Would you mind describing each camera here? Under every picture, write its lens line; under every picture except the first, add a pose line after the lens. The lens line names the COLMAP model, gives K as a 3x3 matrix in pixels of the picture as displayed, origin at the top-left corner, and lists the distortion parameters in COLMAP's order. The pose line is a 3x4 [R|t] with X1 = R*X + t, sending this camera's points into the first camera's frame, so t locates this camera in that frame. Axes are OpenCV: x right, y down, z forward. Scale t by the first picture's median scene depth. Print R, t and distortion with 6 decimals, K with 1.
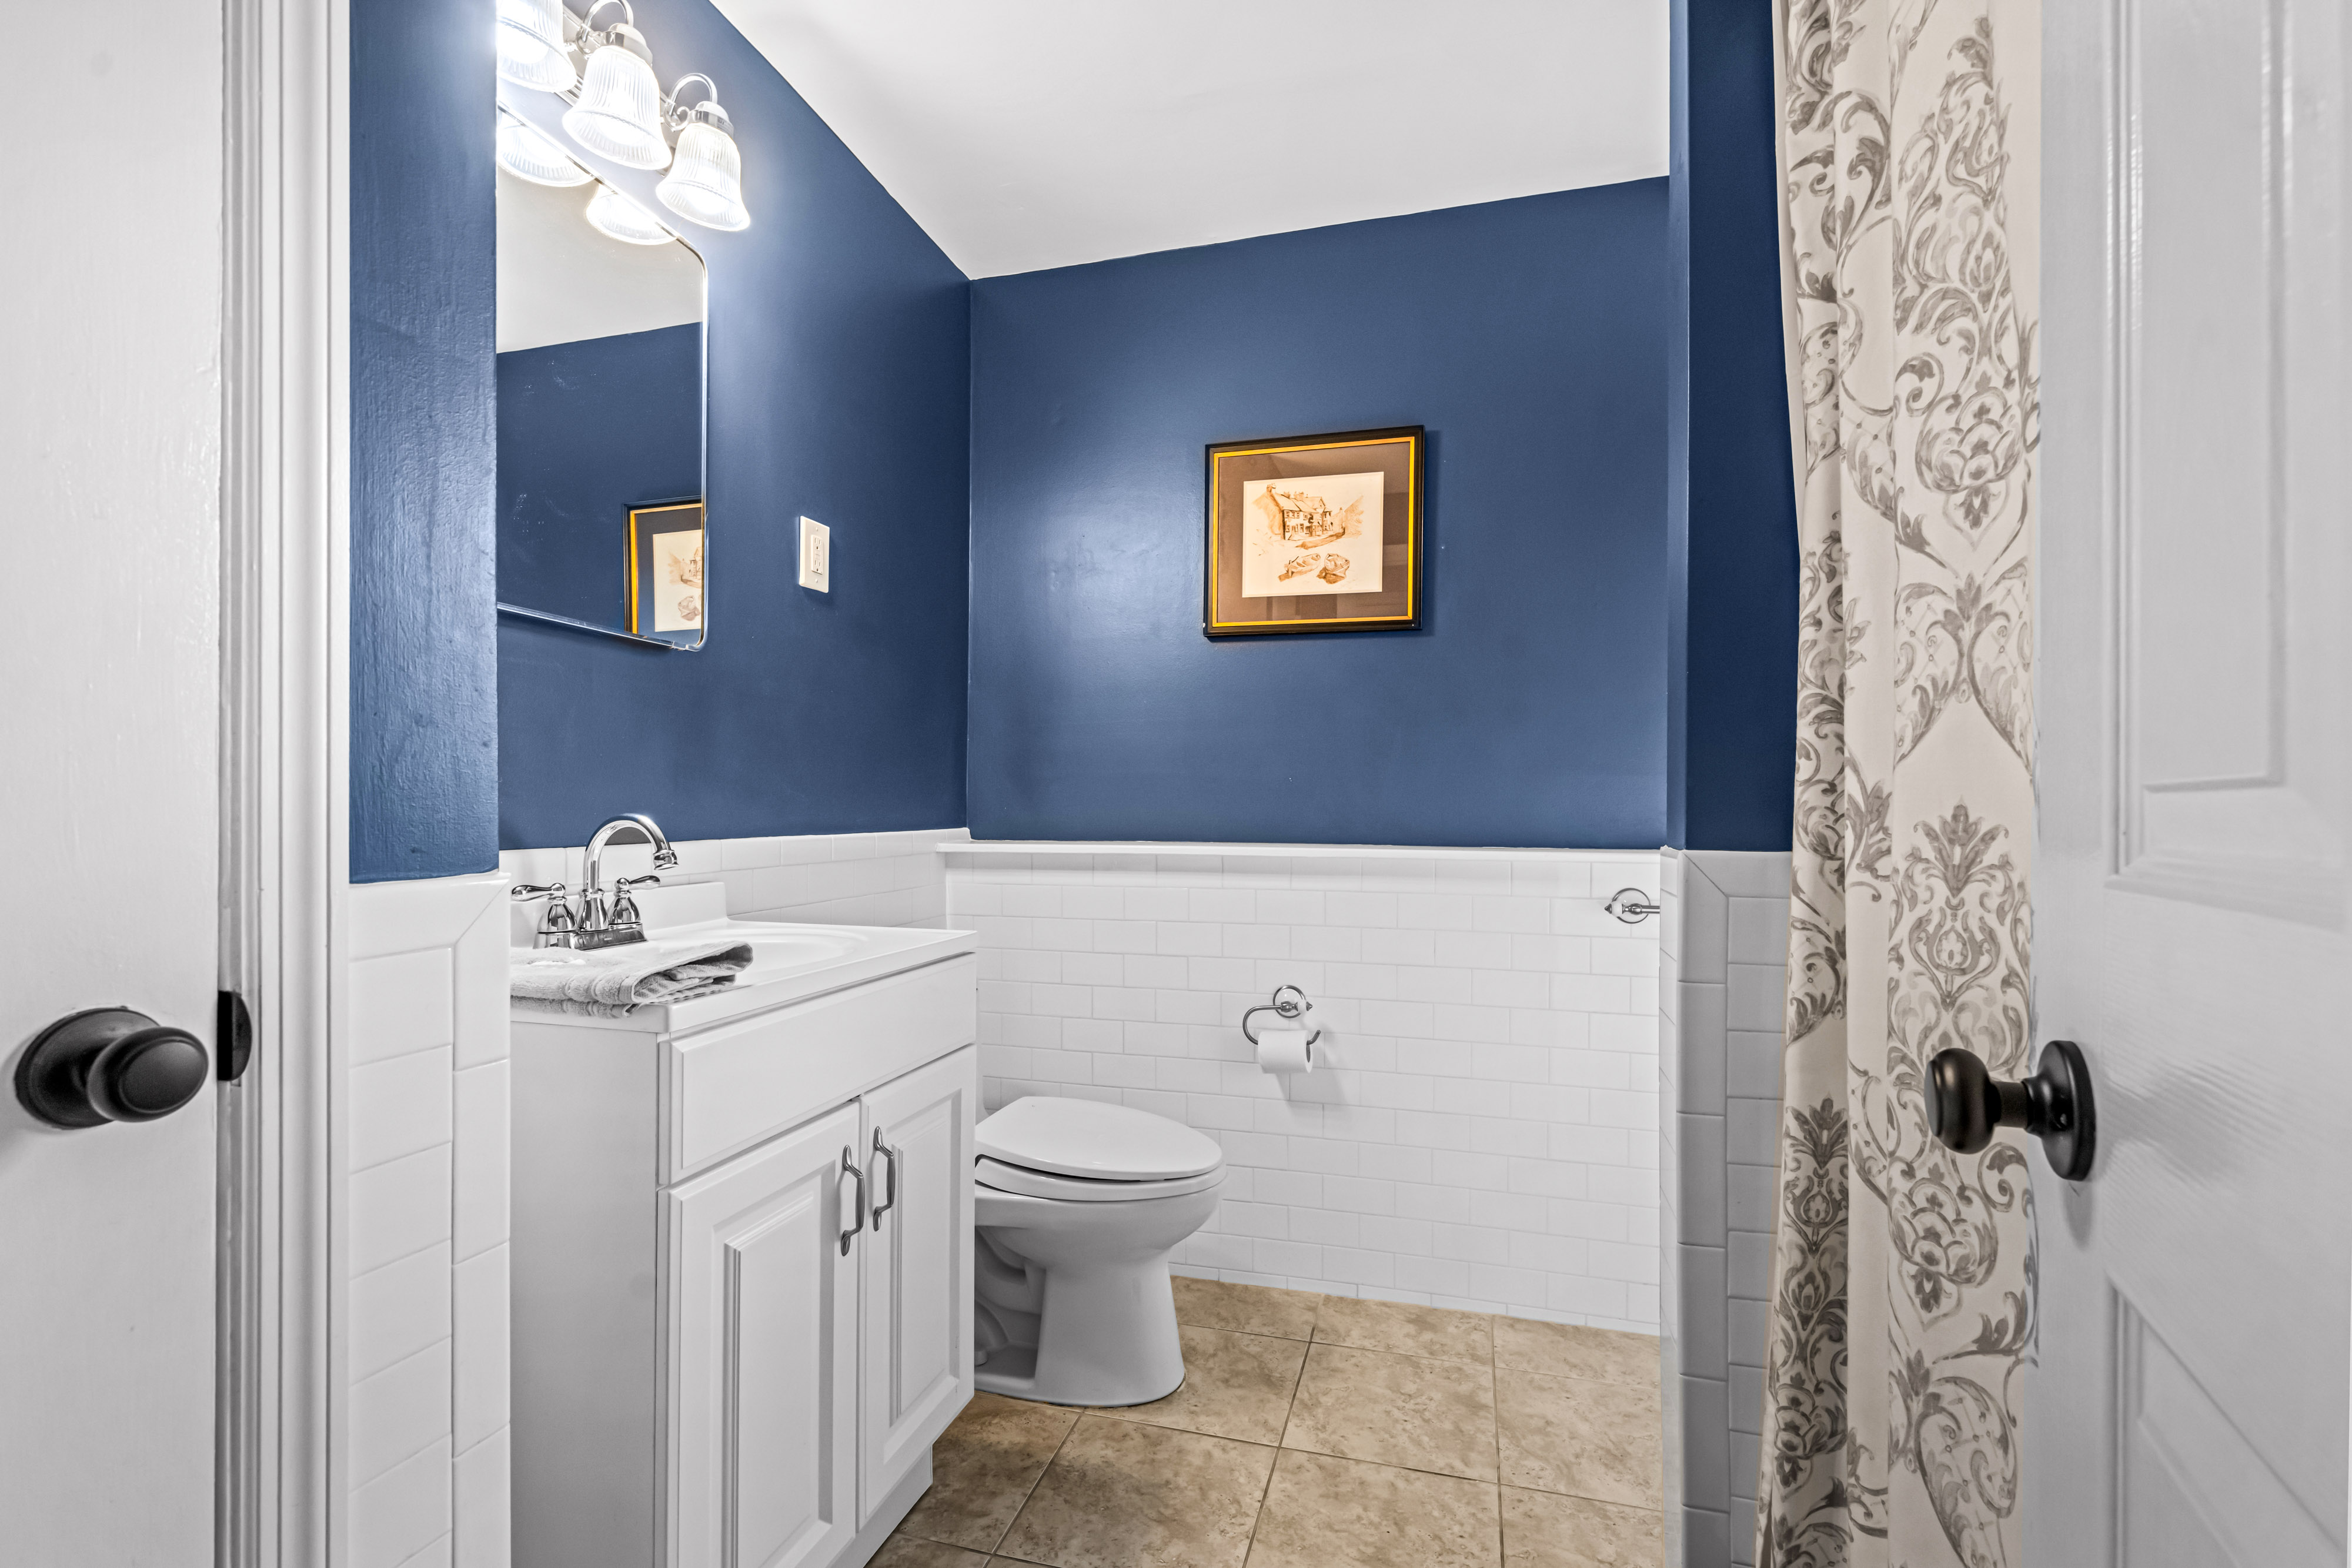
lens RADIAL K [[1034.2, 0, 1175.3], [0, 1034.2, 782.4], [0, 0, 1]] dist [-0.000151, -0.000173]
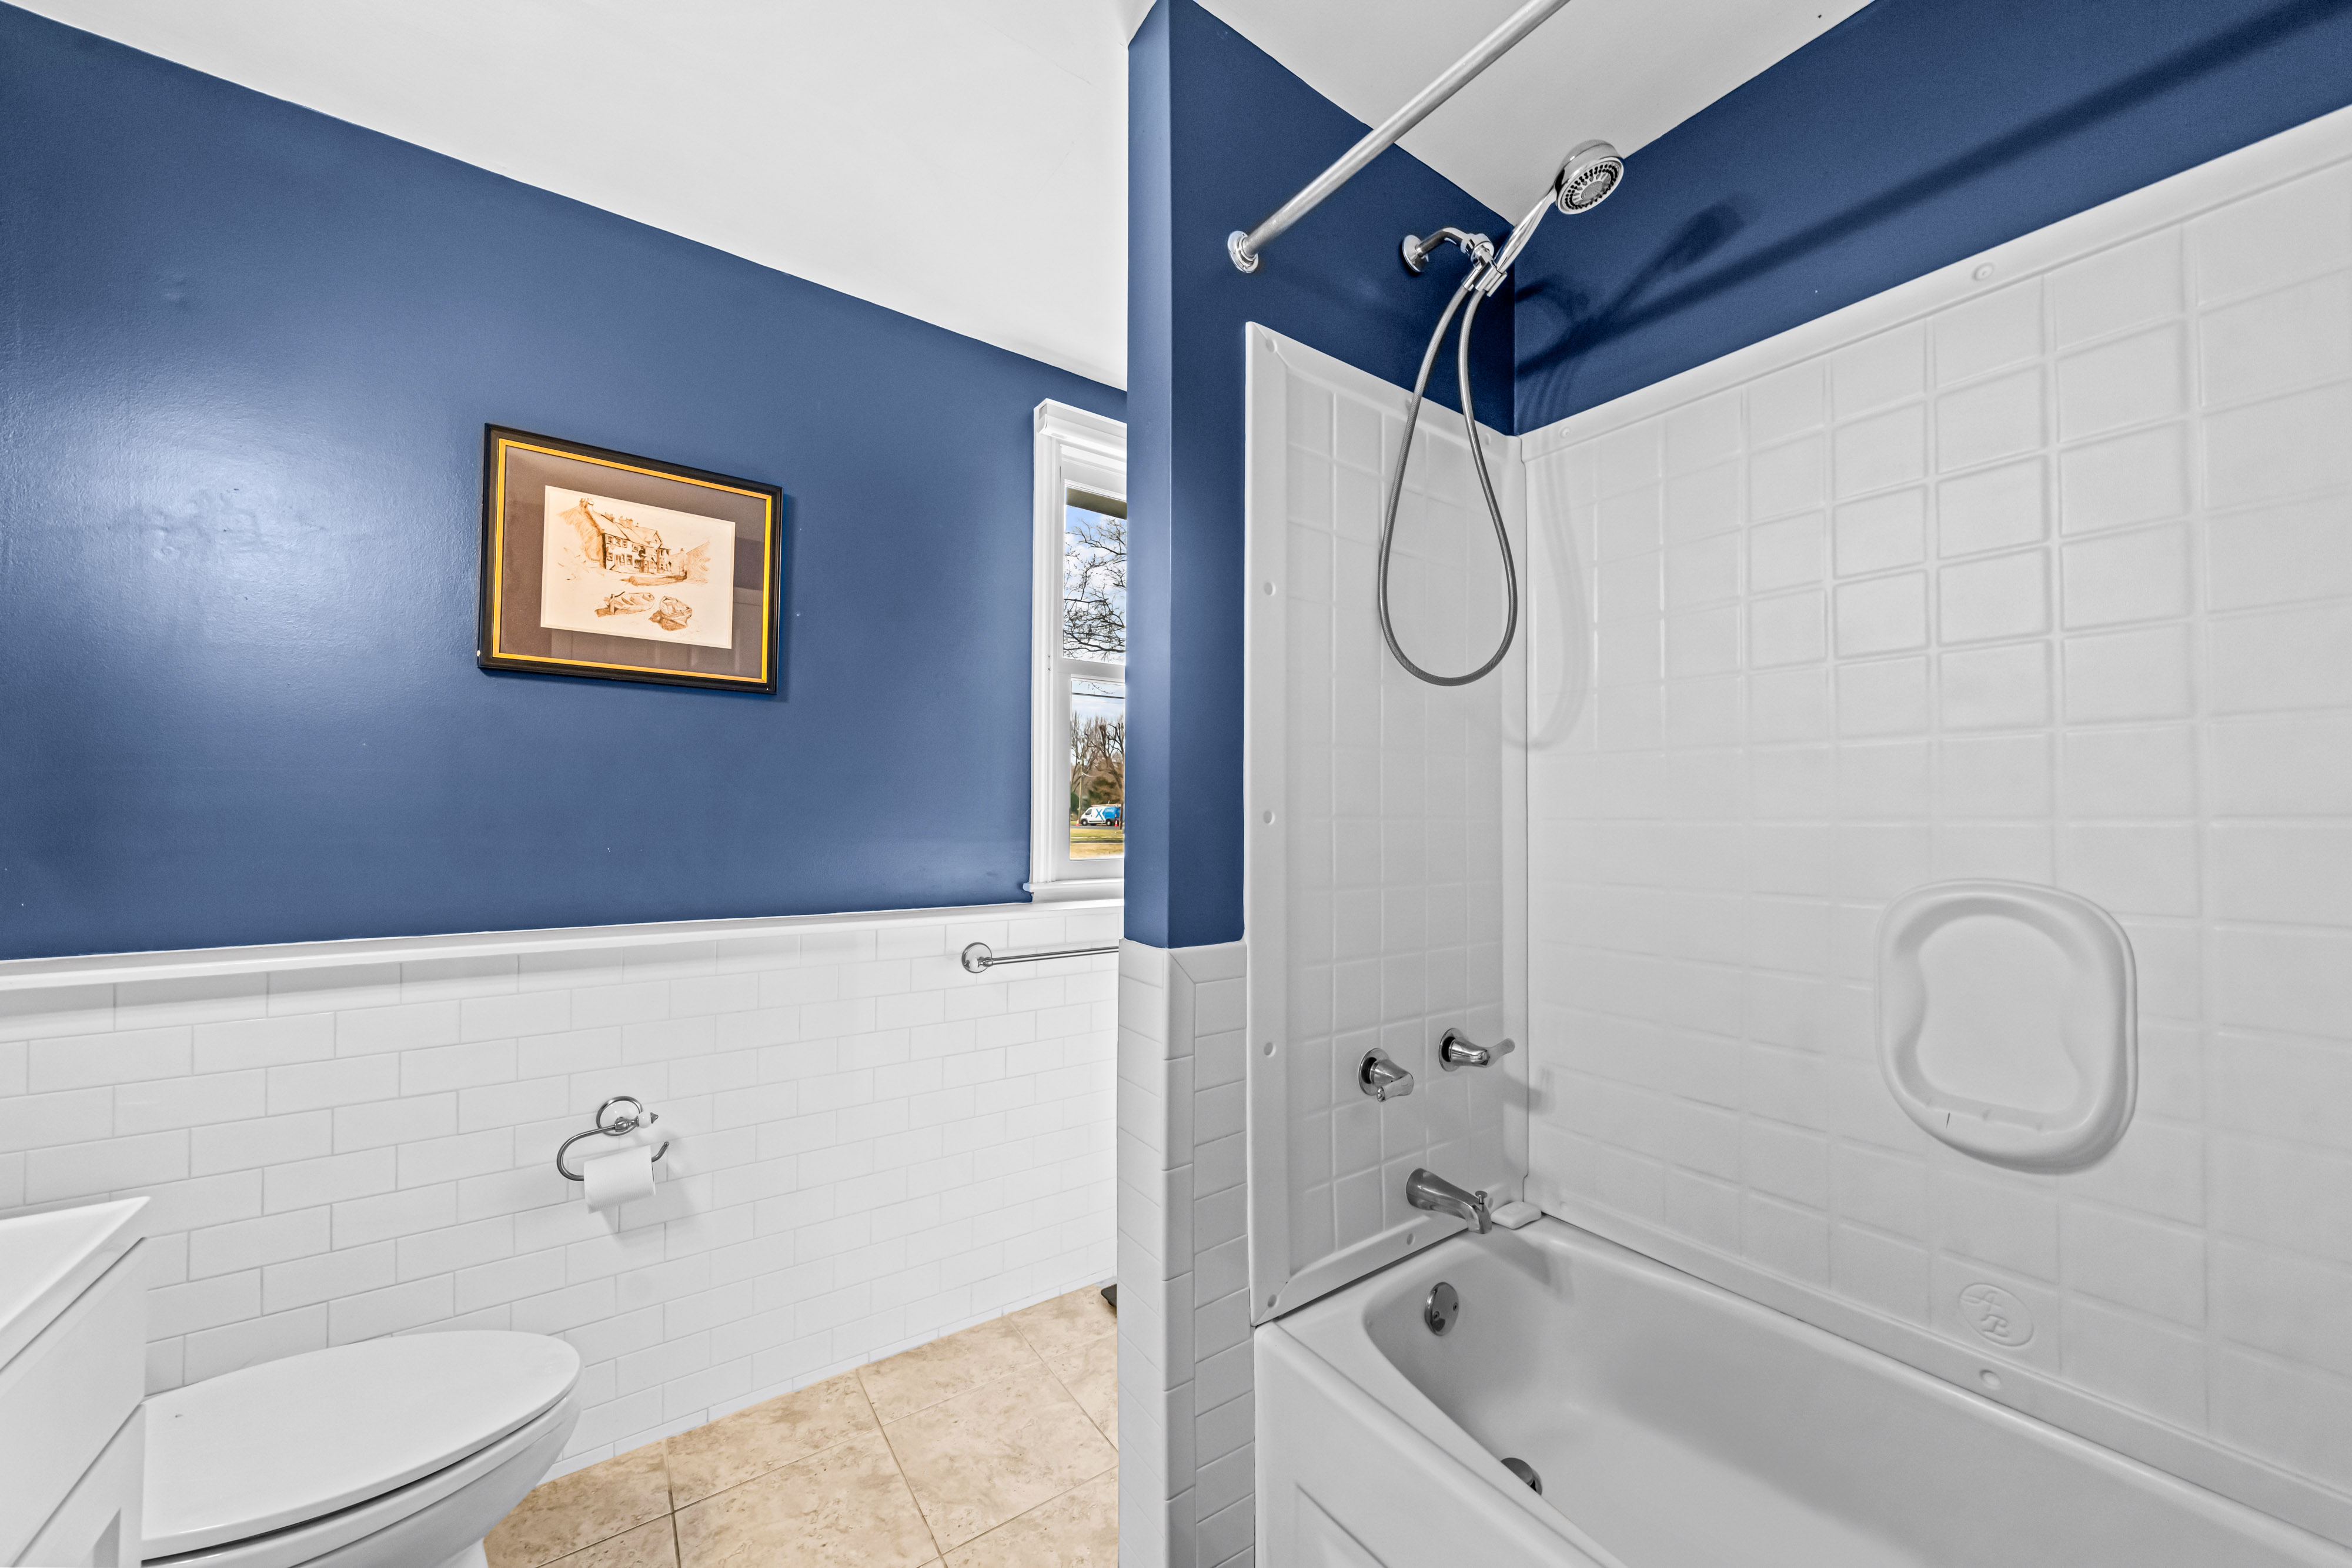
lens RADIAL K [[835.5, 0, 1176.0], [0, 835.5, 784.0], [0, 0, 1]] dist [-0.009013, 0.000013]
pose [[0.621856, 0.023892, 0.782767, -0.148039], [-0.021952, 0.999674, -0.013073, -0.063106], [-0.782824, -0.009054, 0.622177, 0.218420]]
